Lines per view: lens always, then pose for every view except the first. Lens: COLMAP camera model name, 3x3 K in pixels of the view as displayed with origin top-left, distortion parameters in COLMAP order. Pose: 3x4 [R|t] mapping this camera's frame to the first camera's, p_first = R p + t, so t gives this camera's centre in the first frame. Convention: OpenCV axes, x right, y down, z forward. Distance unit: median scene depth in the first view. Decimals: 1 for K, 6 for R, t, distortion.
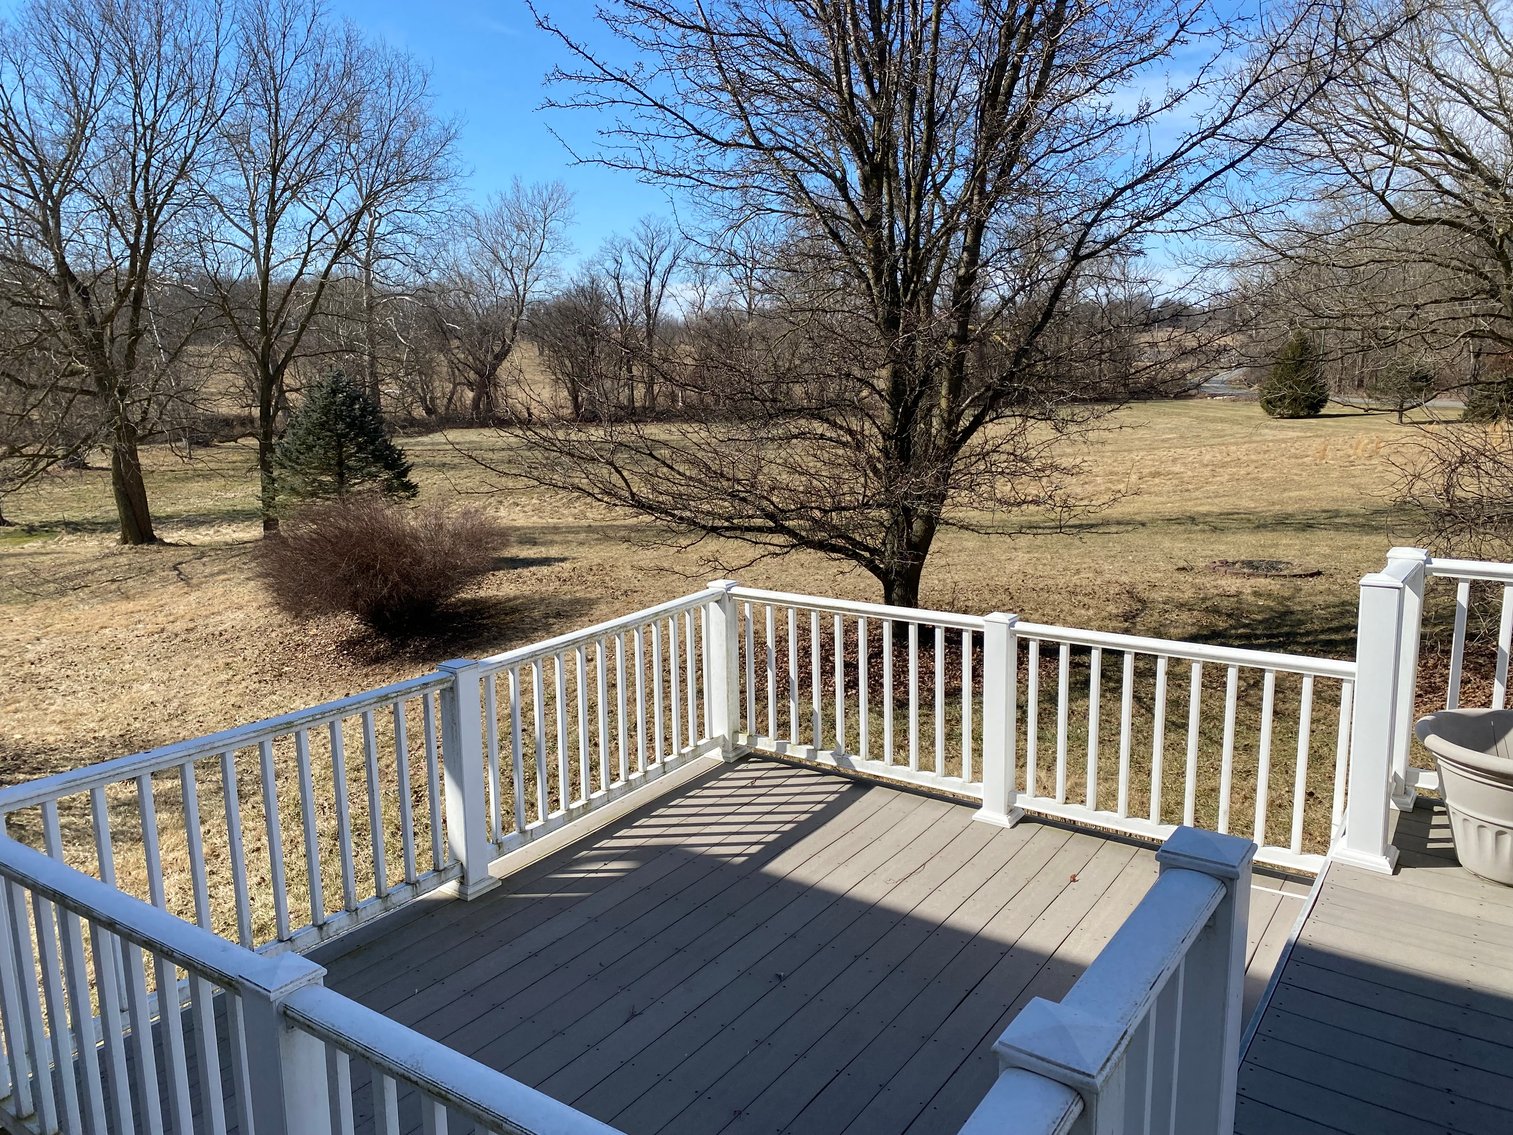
lens RADIAL K [[1135.5, 0, 750.8], [0, 1135.5, 582.7], [0, 0, 1]] dist [0.163606, -0.228559]
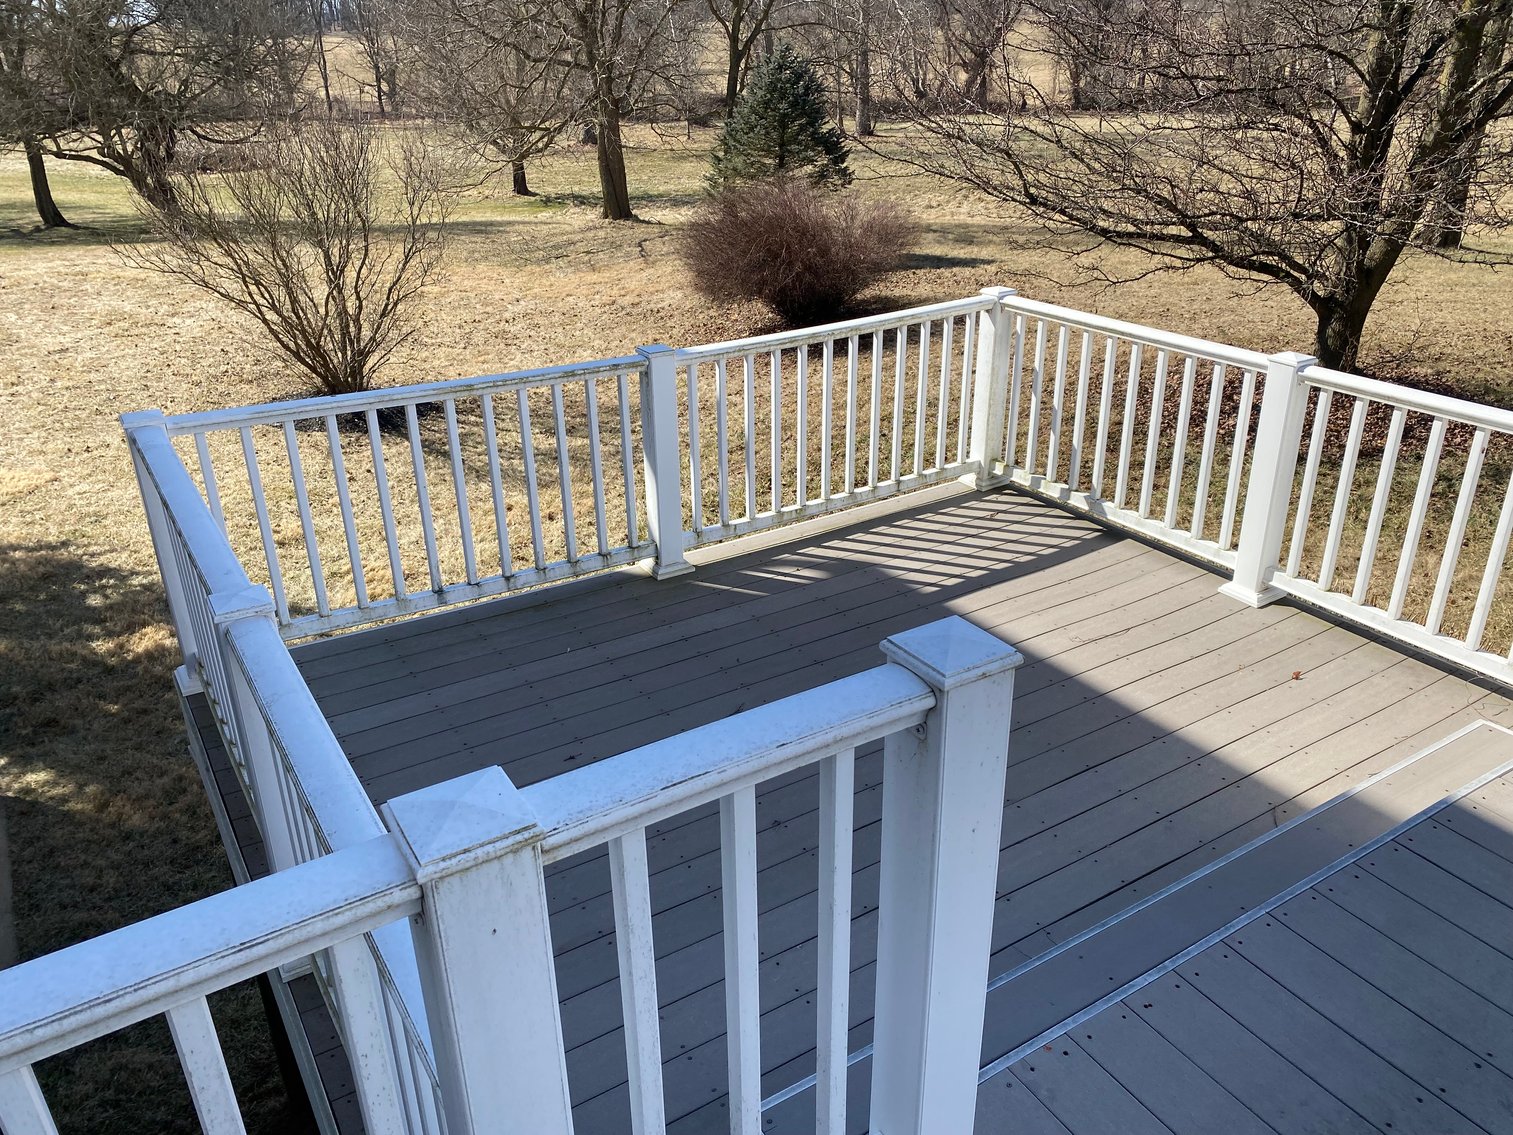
lens RADIAL K [[1156.6, 0, 756.5], [0, 1156.6, 567.5], [0, 0, 1]] dist [0.078993, -0.115399]
pose [[0.926465, 0.163686, -0.338923, 0.144433], [-0.079779, 0.965423, 0.248180, -0.002039], [0.367828, -0.202891, 0.907490, 0.063964]]
